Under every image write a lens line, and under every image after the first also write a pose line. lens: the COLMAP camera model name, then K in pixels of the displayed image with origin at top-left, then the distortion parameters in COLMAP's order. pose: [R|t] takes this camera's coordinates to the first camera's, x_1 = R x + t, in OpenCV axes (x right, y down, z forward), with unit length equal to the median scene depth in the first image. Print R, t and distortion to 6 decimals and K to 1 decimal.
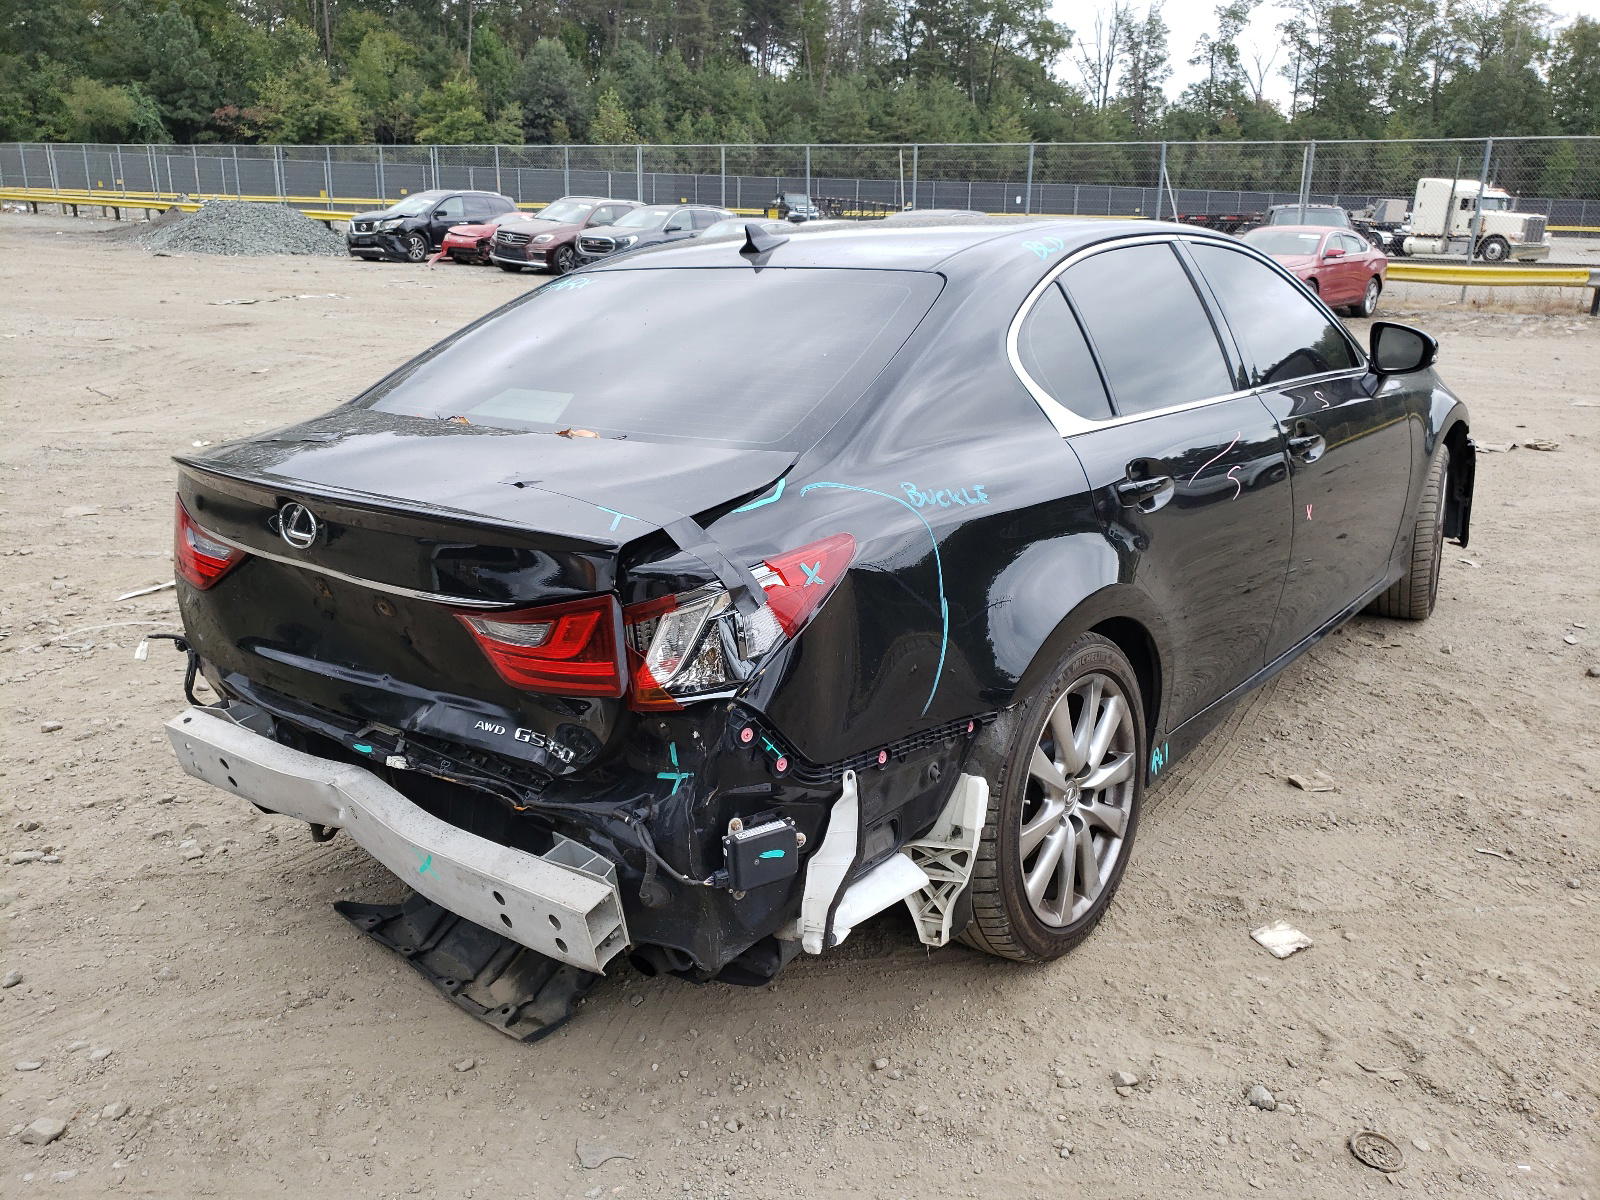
lens RADIAL K [[1287.4, 0, 800.0], [0, 1287.4, 600.0], [0, 0, 1]] dist [-0.019230, -0.008004]
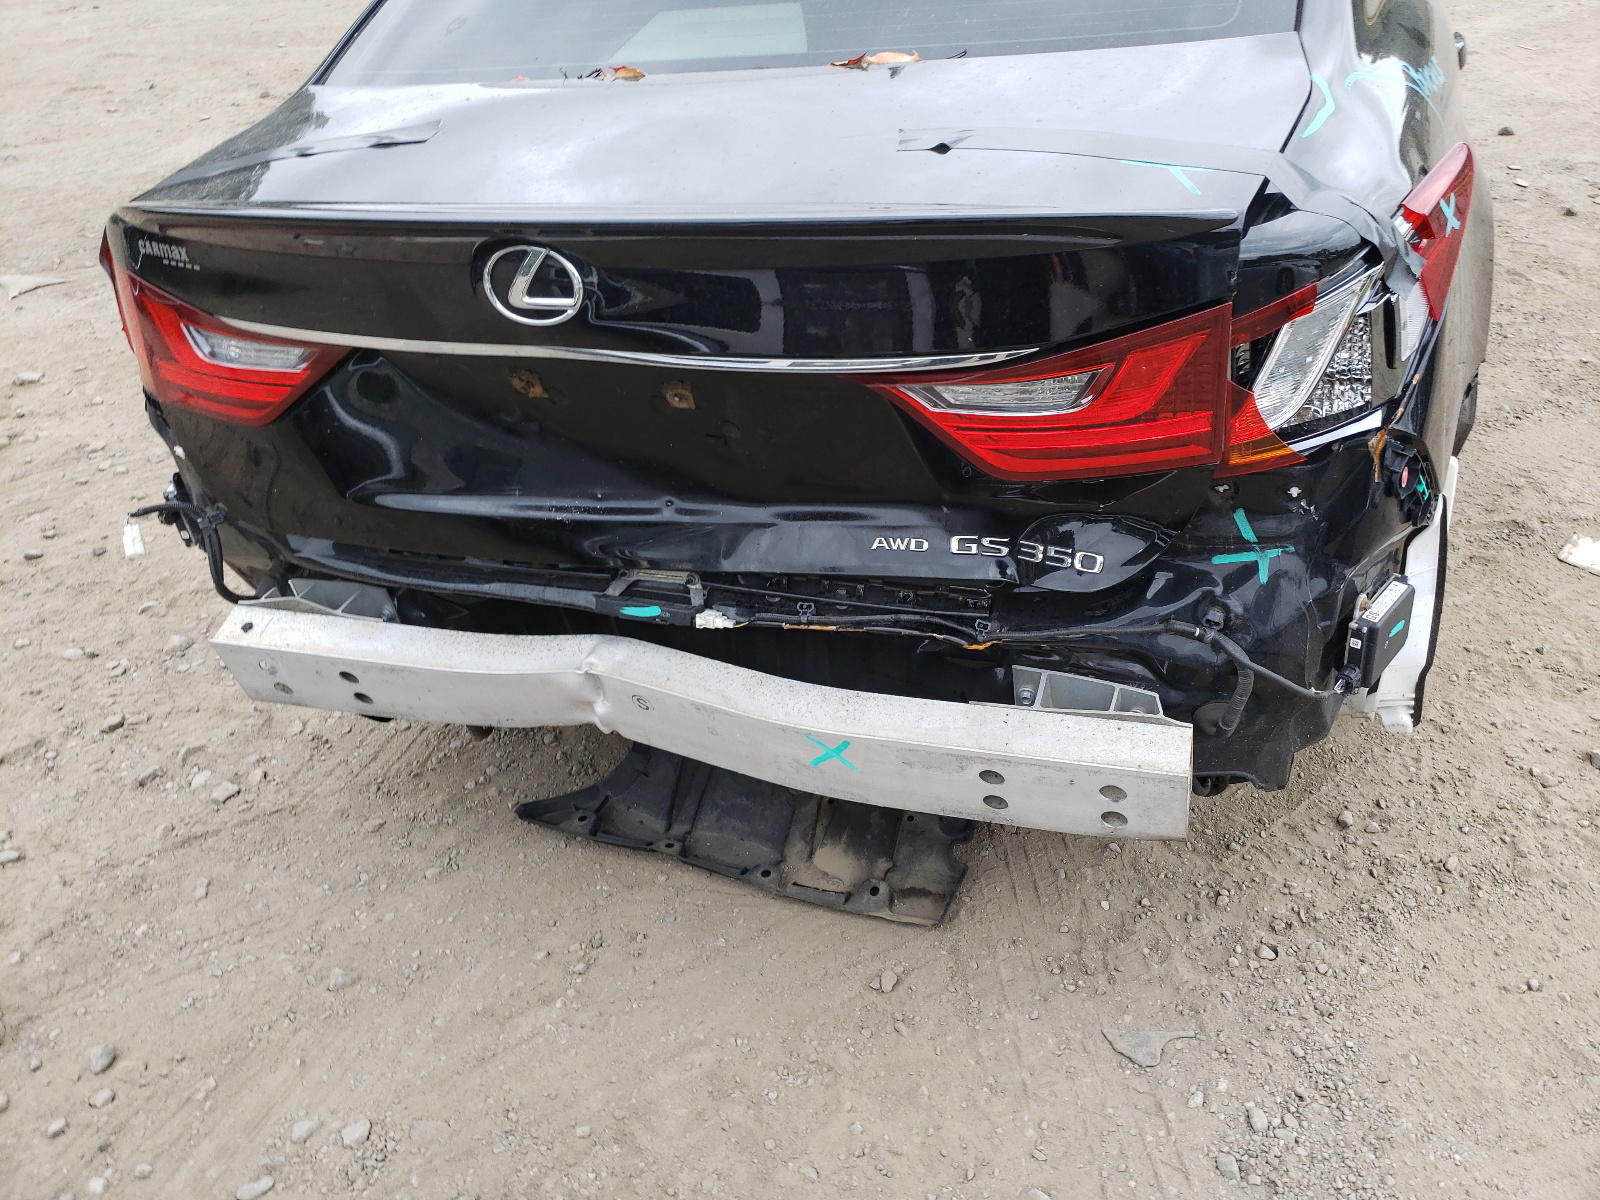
lens RADIAL K [[1287.4, 0, 800.0], [0, 1287.4, 600.0], [0, 0, 1]] dist [-0.019230, -0.008004]
pose [[0.940500, -0.242697, 0.237818, -0.413942], [0.171025, 0.942883, 0.285872, -0.064568], [-0.293615, -0.228190, 0.928288, 0.358030]]
